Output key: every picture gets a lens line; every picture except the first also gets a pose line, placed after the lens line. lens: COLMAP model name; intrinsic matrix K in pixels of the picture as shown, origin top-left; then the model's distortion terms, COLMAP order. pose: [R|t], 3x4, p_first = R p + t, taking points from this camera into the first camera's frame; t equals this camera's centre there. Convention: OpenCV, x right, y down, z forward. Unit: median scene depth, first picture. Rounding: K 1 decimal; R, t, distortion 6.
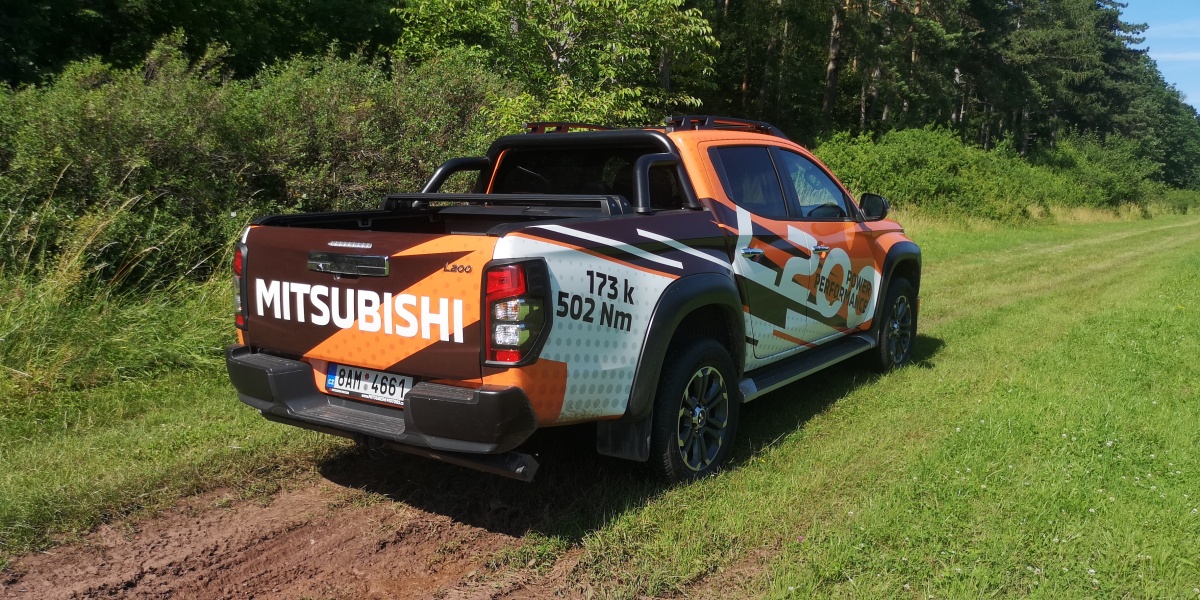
lens RADIAL K [[934.7, 0, 593.3], [0, 934.7, 294.1], [0, 0, 1]] dist [0.023708, -0.024167]
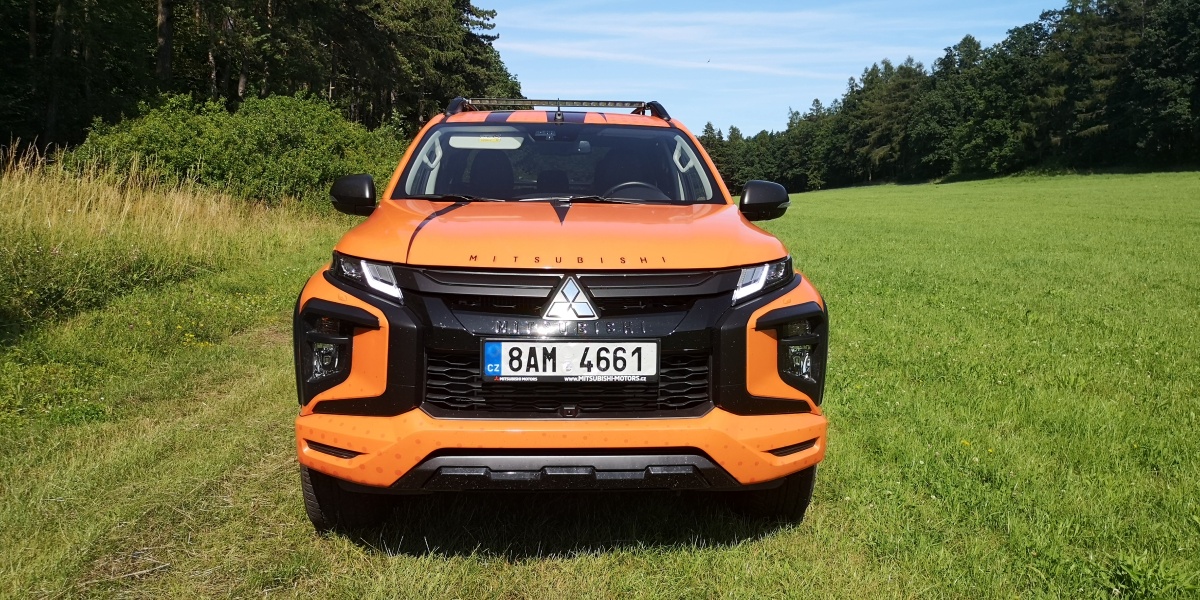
lens RADIAL K [[934.7, 0, 589.8], [0, 934.7, 315.5], [0, 0, 1]] dist [0.023708, -0.024167]
pose [[0.801744, -0.102425, 0.588826, 0.074055], [0.081127, 0.994738, 0.062570, -0.026109], [-0.592137, -0.002396, 0.805834, 0.230577]]
